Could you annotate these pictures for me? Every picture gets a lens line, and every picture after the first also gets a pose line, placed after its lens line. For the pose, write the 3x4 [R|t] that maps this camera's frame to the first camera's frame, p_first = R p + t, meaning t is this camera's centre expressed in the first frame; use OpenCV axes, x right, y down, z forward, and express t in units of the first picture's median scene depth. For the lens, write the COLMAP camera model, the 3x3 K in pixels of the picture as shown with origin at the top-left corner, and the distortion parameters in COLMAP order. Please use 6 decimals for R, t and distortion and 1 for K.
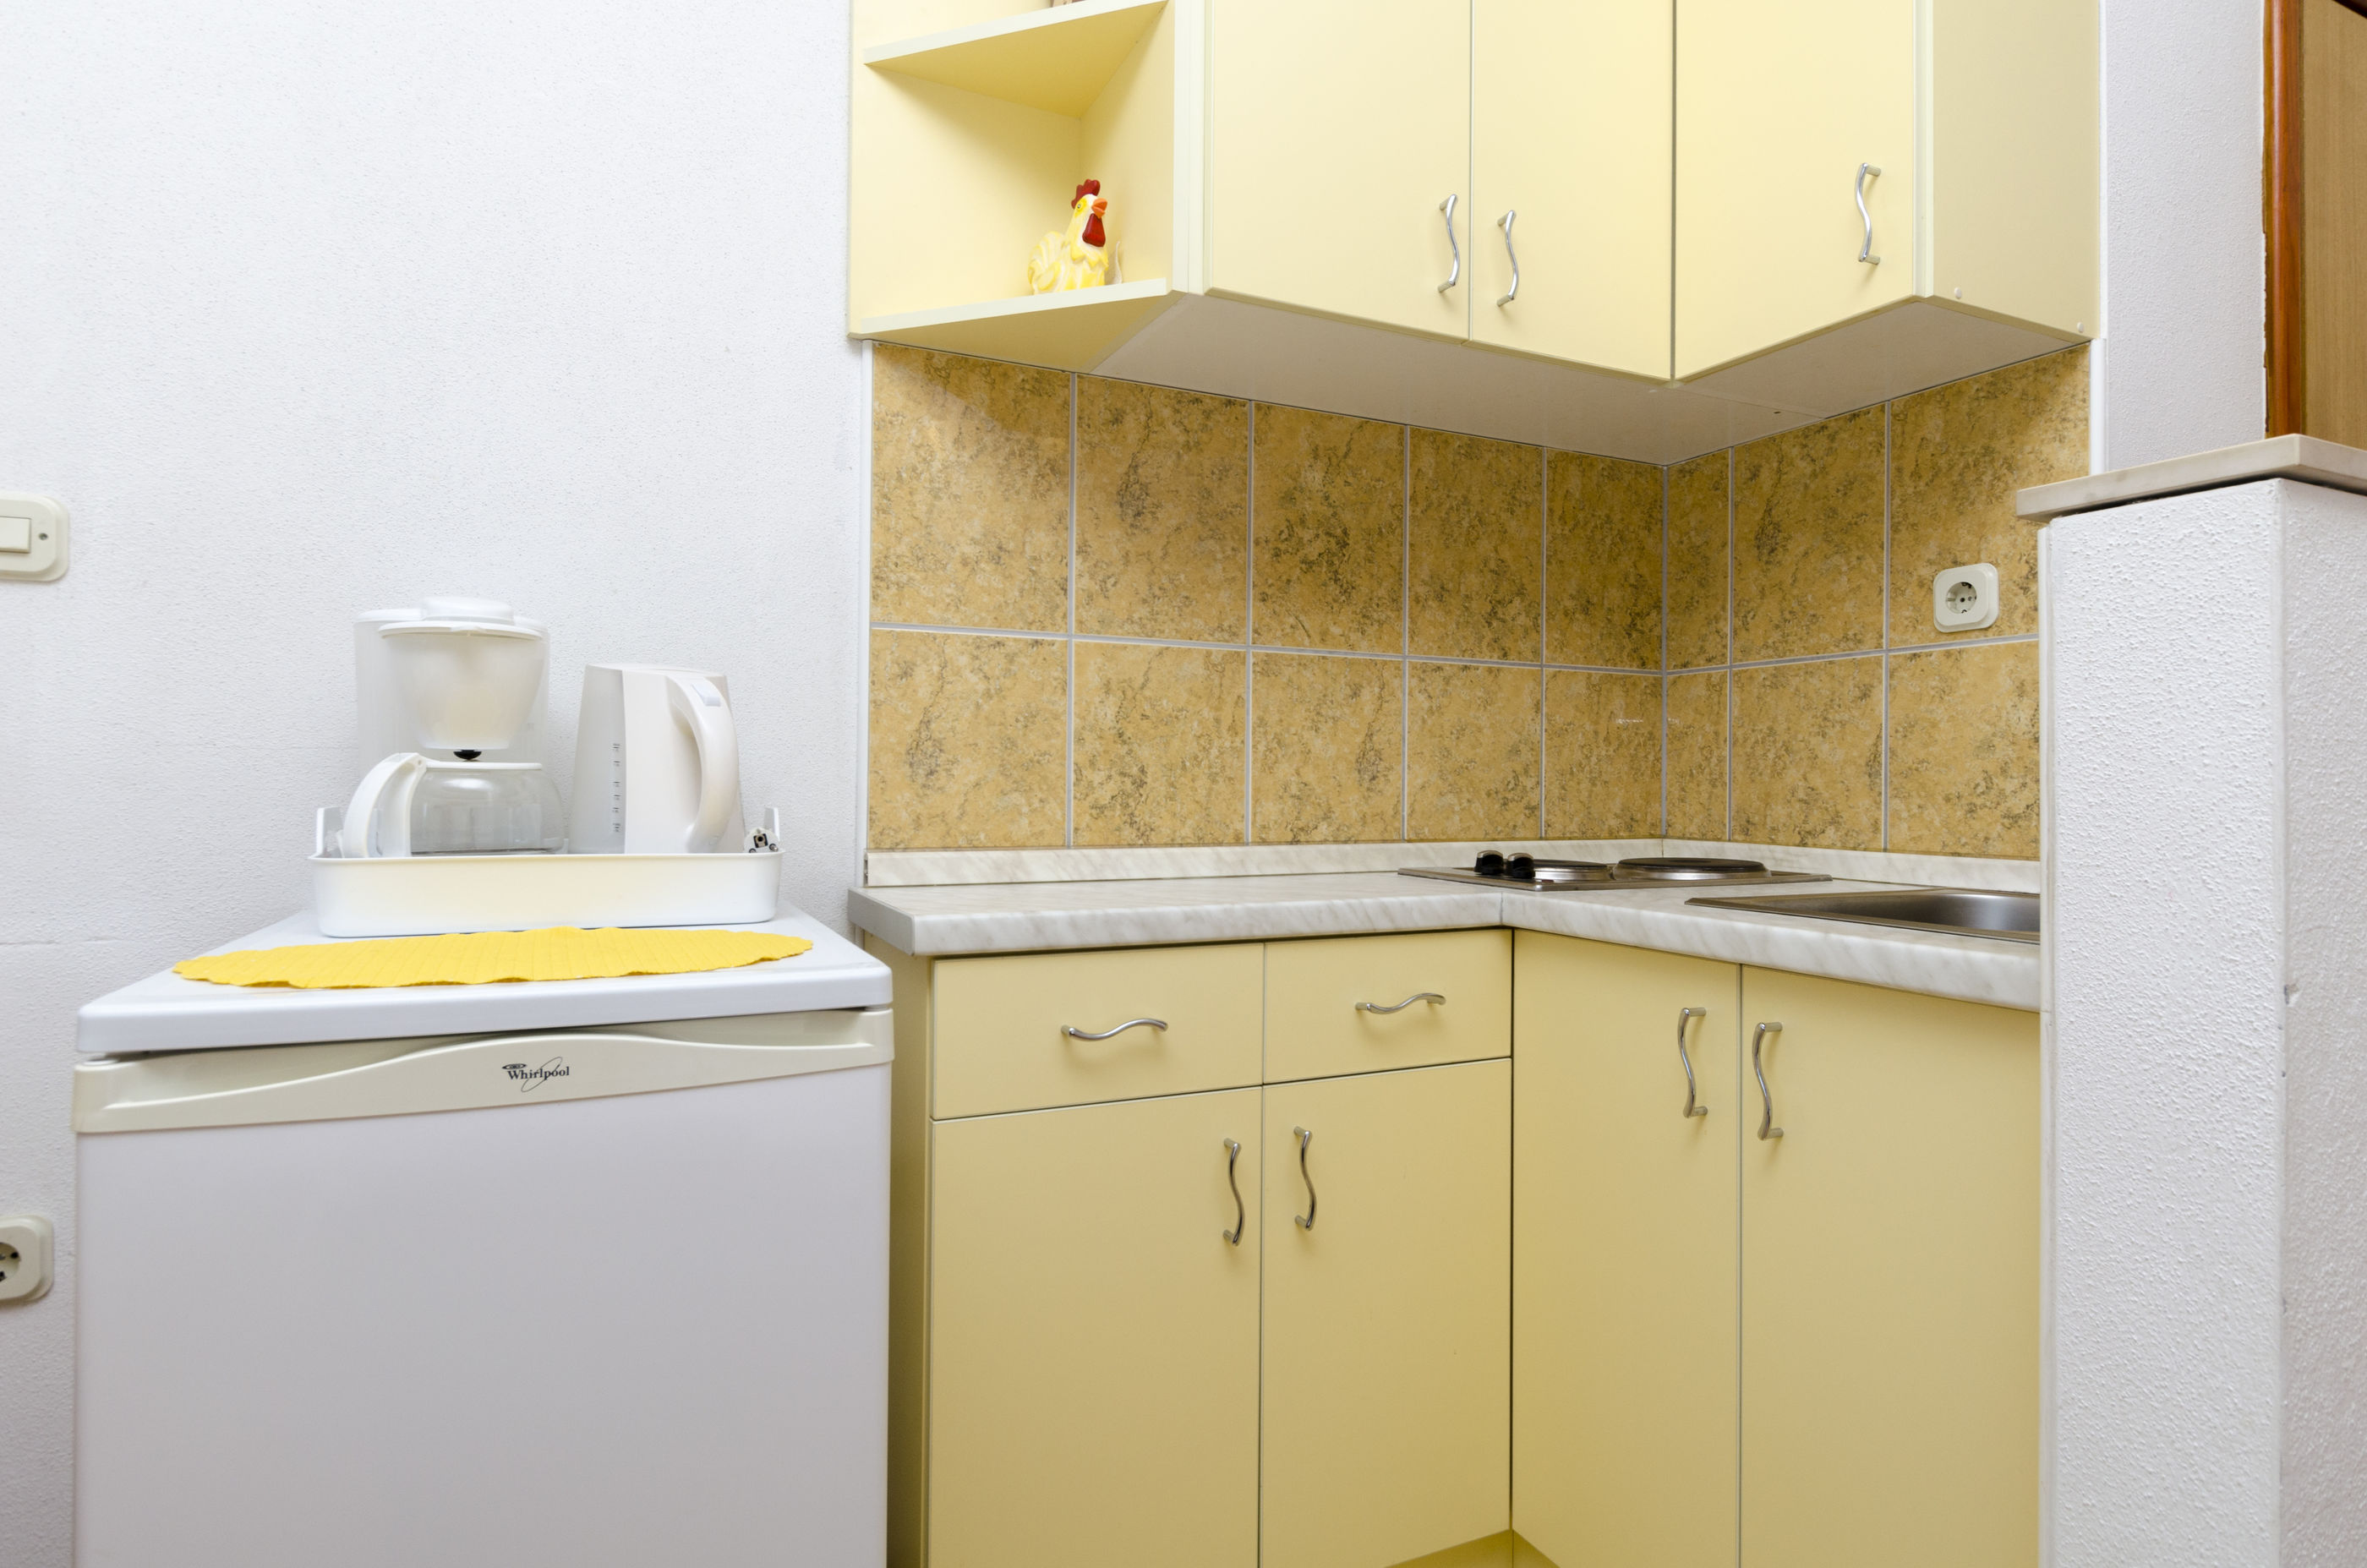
lens RADIAL K [[1239.1, 0, 1181.2], [0, 1239.1, 778.2], [0, 0, 1]] dist [-0.013644, 0.001154]
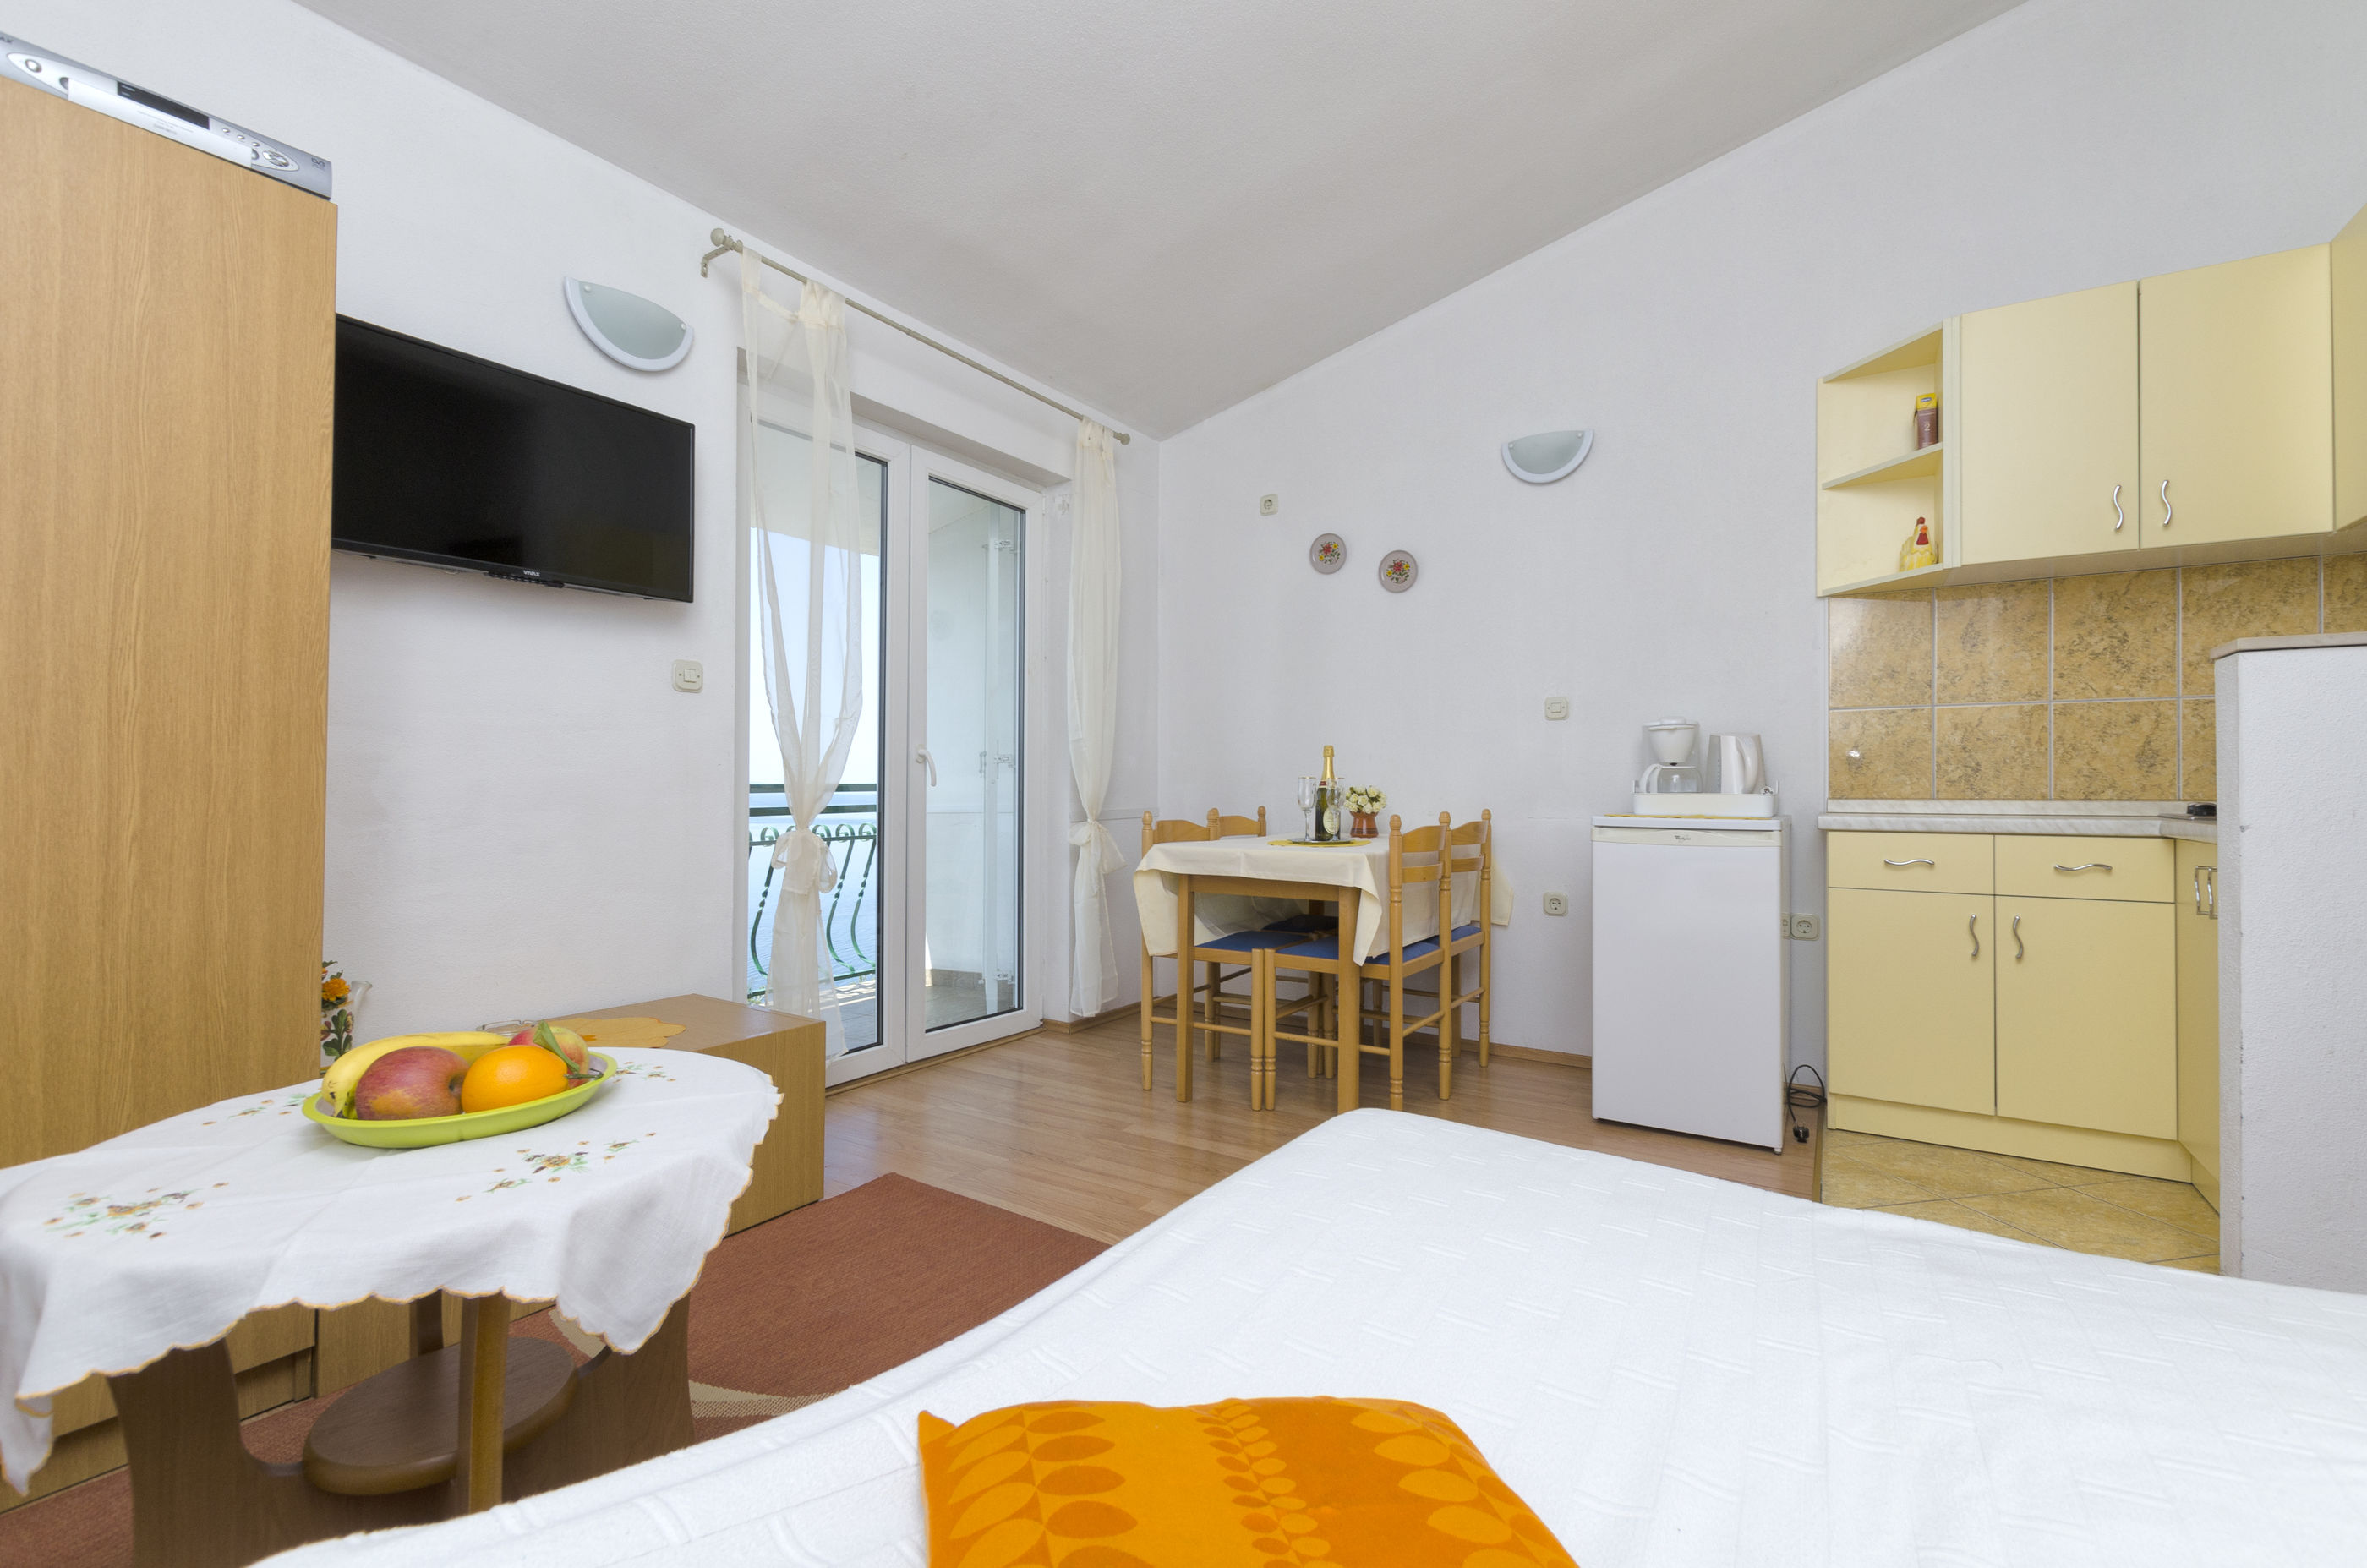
lens RADIAL K [[1031.2, 0, 1183.5], [0, 1031.2, 784.0], [0, 0, 1]] dist [0.000519, -0.000346]
pose [[0.529099, -0.009378, -0.848508, 0.744359], [0.005679, 0.999956, -0.007511, 0.032857], [0.848541, -0.000845, 0.529129, -1.097380]]
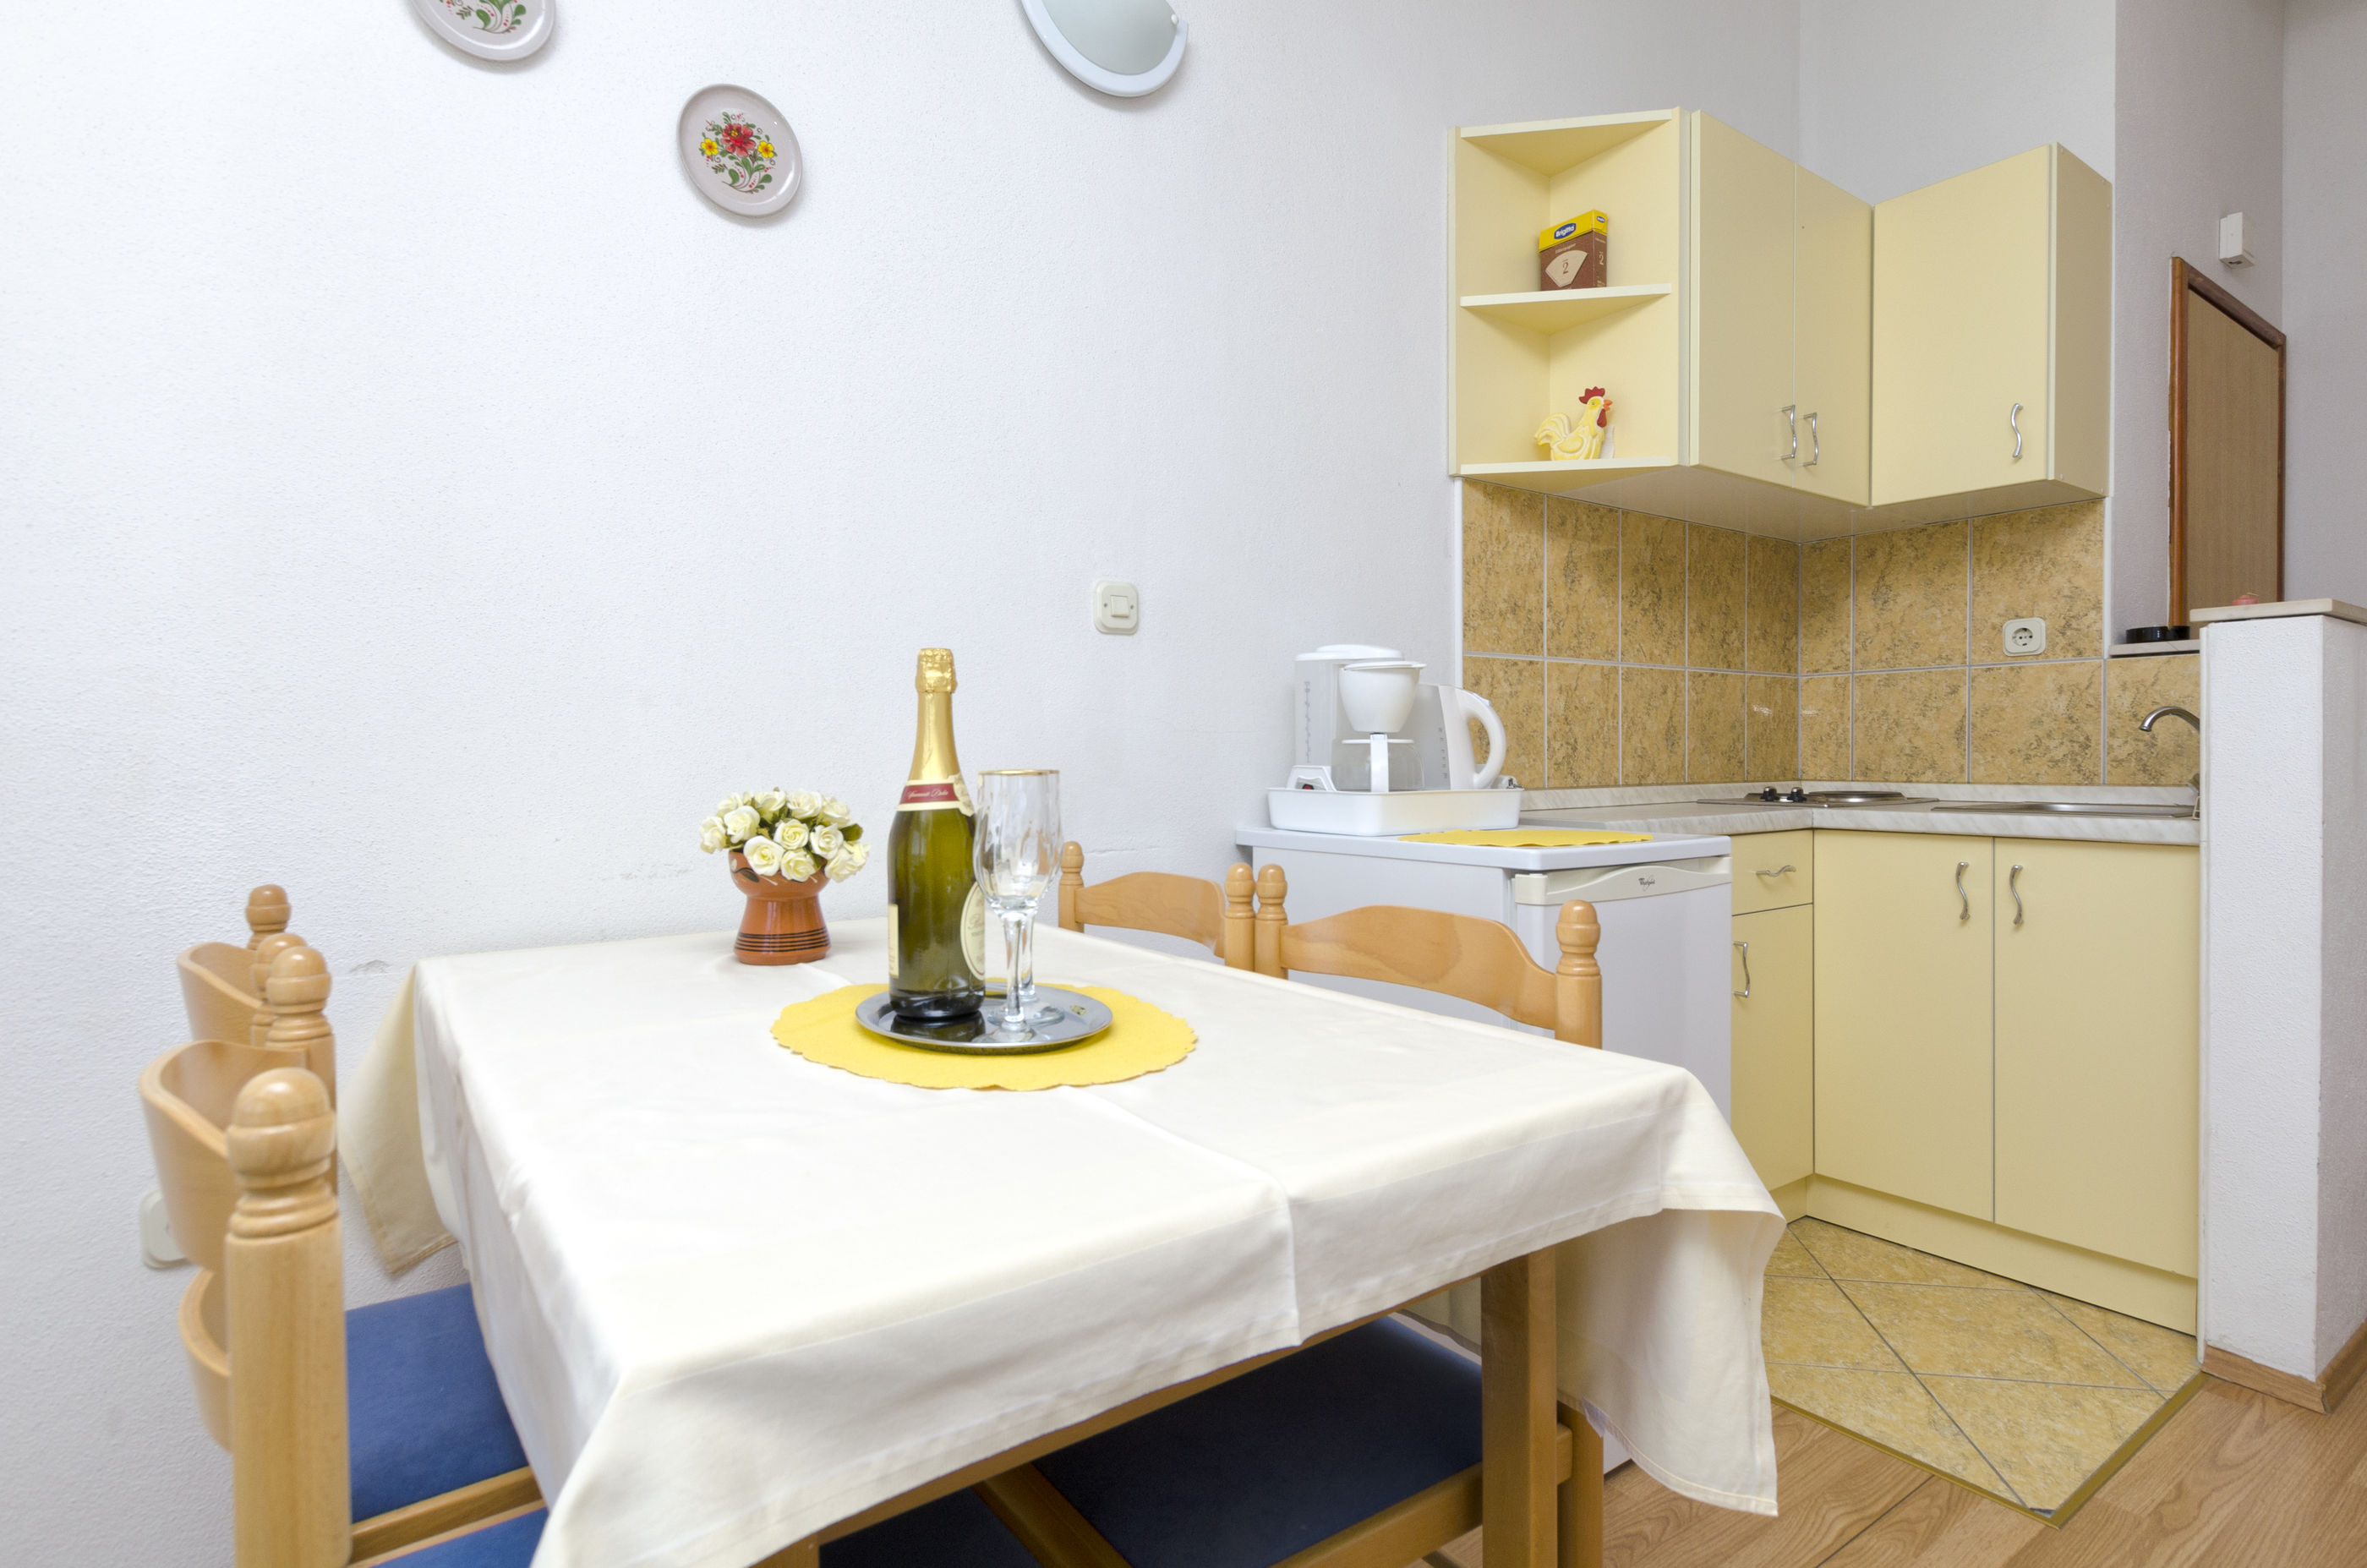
lens RADIAL K [[1183.7, 0, 1183.3], [0, 1183.7, 773.4], [0, 0, 1]] dist [0.001485, 0.000158]
pose [[0.983531, -0.016090, 0.180021, -0.798082], [0.012590, 0.999709, 0.020567, -0.002121], [-0.180300, -0.017962, 0.983448, -0.417565]]
